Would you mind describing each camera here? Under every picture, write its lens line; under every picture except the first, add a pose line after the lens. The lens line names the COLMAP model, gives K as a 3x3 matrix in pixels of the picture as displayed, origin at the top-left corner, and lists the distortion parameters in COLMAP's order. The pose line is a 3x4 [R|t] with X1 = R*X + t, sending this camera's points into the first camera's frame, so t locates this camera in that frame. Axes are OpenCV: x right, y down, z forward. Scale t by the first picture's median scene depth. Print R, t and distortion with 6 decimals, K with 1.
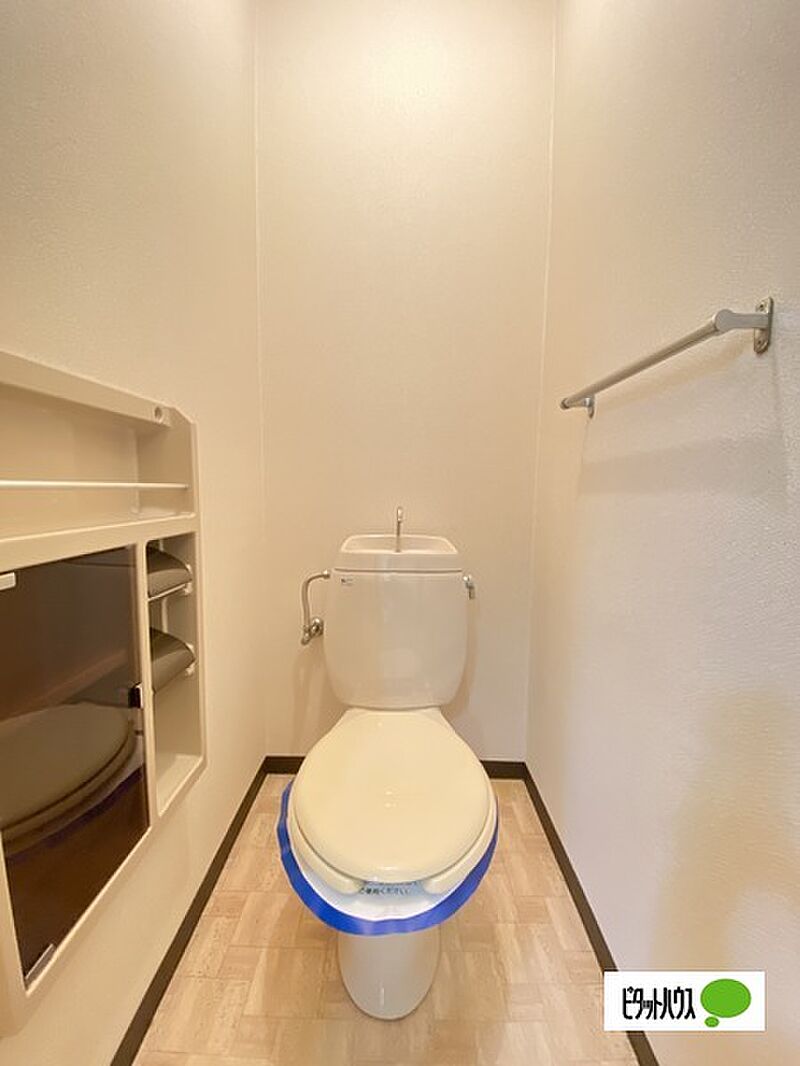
lens RADIAL K [[433.5, 0, 404.8], [0, 433.5, 532.8], [0, 0, 1]] dist [0.016646, -0.016733]
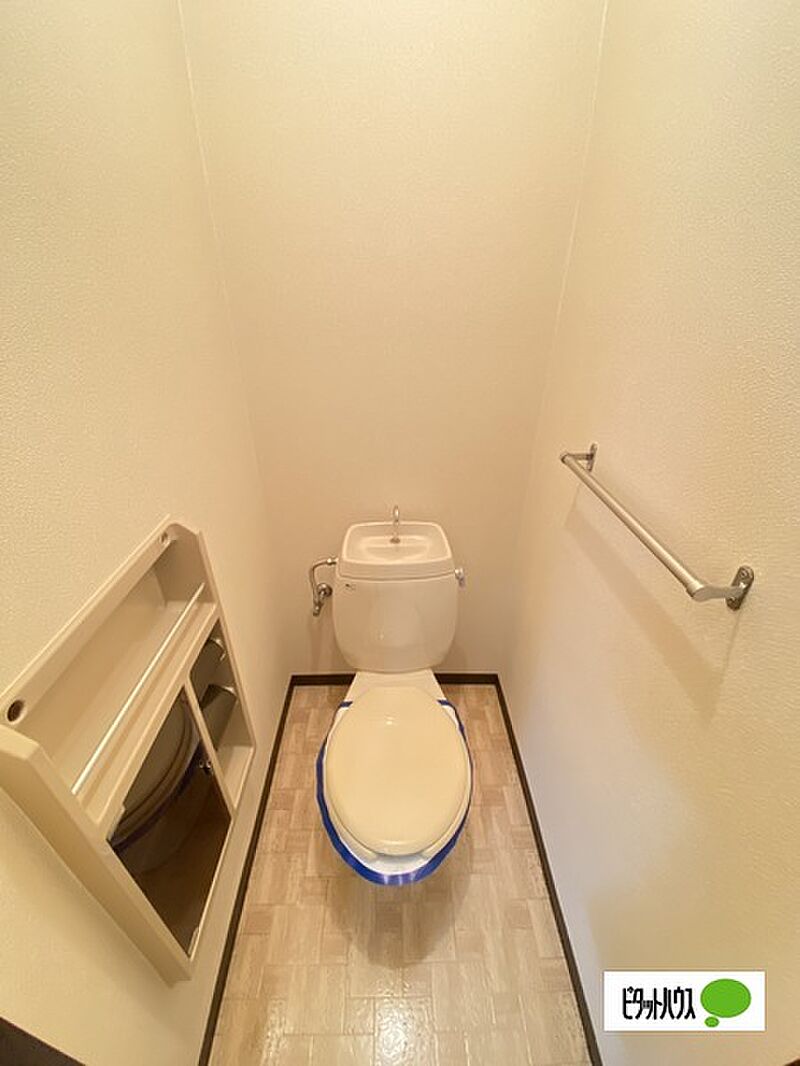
lens RADIAL K [[433.5, 0, 404.8], [0, 433.5, 532.8], [0, 0, 1]] dist [0.016646, -0.016733]
pose [[0.999713, -0.015698, 0.018081, -0.016432], [0.006818, 0.910475, 0.413509, -0.606872], [-0.022954, -0.413267, 0.910321, 0.049476]]
